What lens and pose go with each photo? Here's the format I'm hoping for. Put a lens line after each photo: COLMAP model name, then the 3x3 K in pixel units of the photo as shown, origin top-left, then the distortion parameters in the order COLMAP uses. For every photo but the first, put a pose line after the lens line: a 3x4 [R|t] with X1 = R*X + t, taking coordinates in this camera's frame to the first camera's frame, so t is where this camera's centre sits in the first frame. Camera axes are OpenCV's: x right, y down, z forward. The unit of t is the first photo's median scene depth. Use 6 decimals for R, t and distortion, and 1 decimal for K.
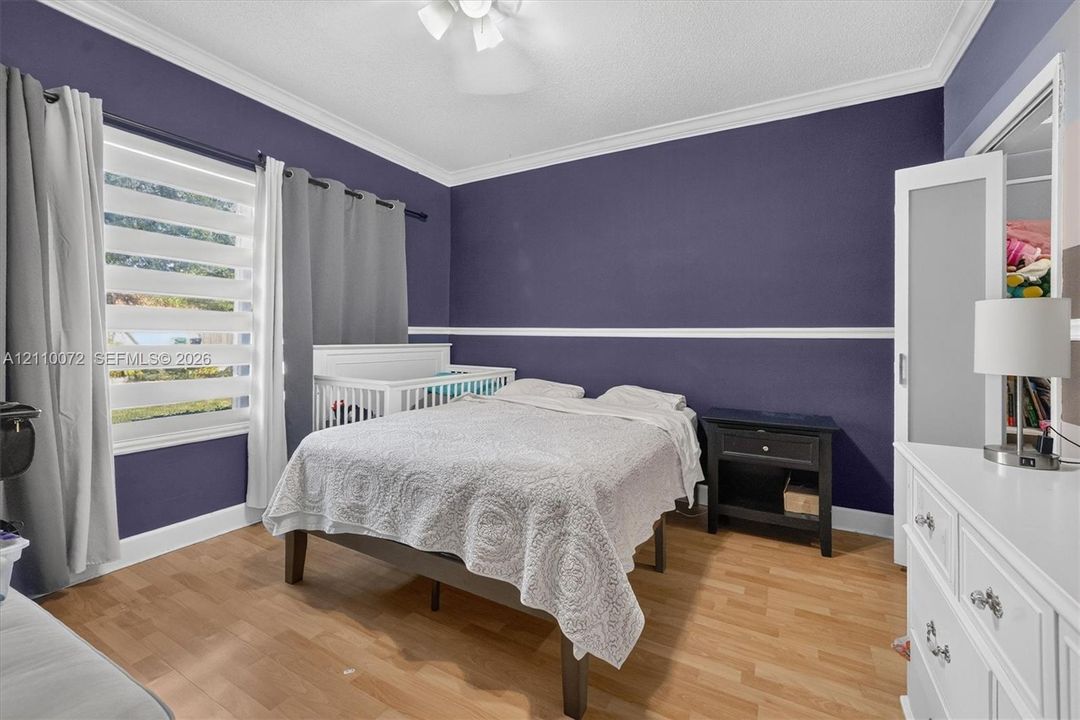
lens RADIAL K [[442.3, 0, 542.2], [0, 442.3, 333.8], [0, 0, 1]] dist [-0.000241, -0.000026]
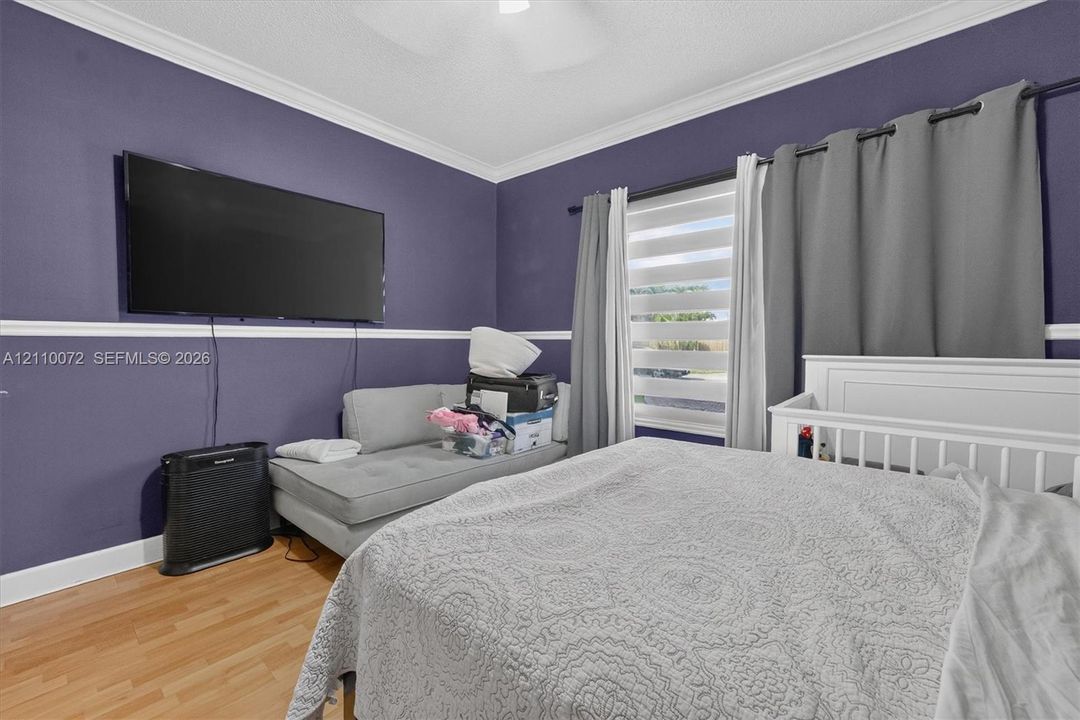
lens RADIAL K [[446.0, 0, 540.0], [0, 446.0, 360.0], [0, 0, 1]] dist [0.000194, 0.000045]
pose [[-0.208808, 0.030238, -0.977489, 0.436306], [0.000686, 0.999526, 0.030774, 0.010831], [0.977956, 0.005755, -0.208730, 0.783866]]
